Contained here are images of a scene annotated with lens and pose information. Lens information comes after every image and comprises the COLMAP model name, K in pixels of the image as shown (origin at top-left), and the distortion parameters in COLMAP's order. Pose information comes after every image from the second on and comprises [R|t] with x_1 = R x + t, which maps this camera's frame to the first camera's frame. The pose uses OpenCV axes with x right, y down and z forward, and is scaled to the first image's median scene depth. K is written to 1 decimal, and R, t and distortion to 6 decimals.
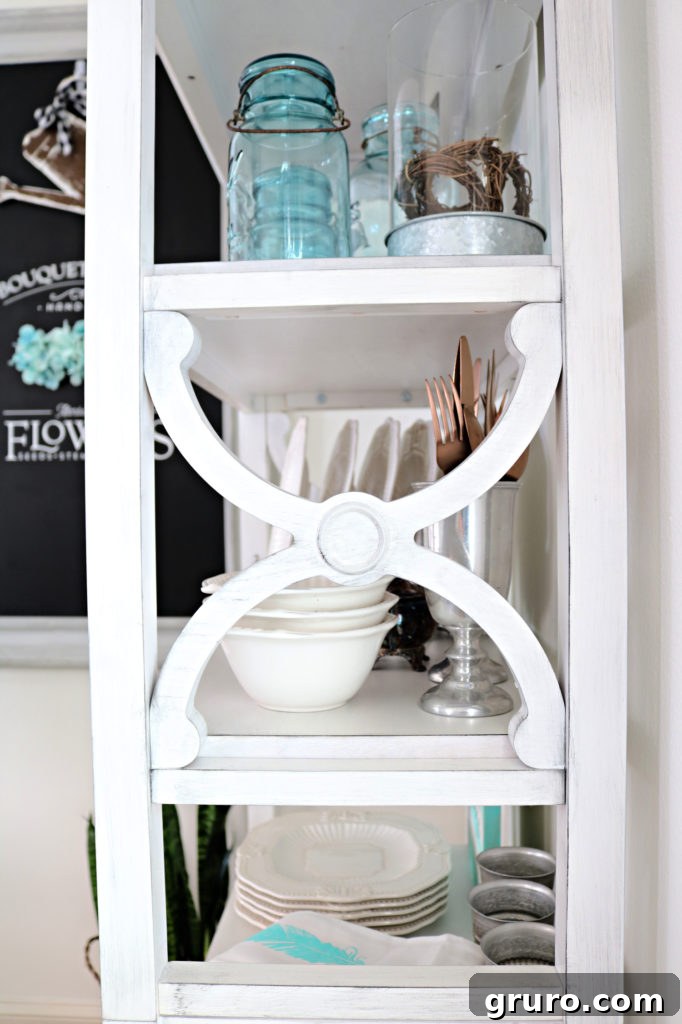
lens RADIAL K [[853.6, 0, 341.0], [0, 853.6, 512.0], [0, 0, 1]] dist [-0.152815, 0.113872]
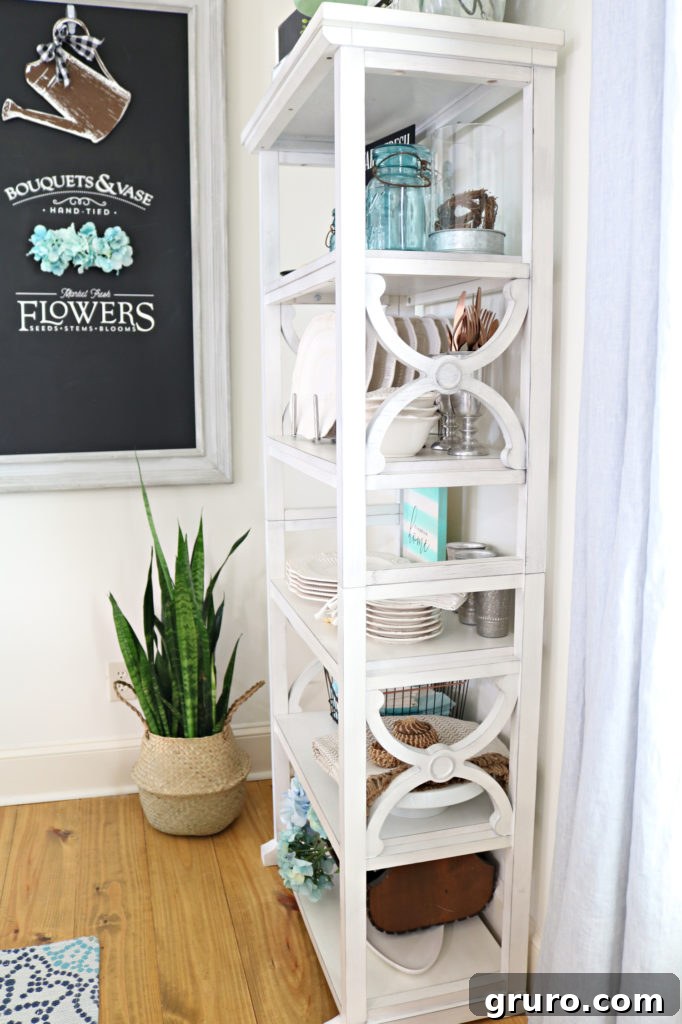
lens RADIAL K [[853.6, 0, 341.0], [0, 853.6, 512.0], [0, 0, 1]] dist [-0.152815, 0.113872]
pose [[0.951804, -0.042127, 0.303801, -0.335511], [-0.004461, 0.988516, 0.151053, 0.016833], [-0.306676, -0.145128, 0.940685, -0.389799]]
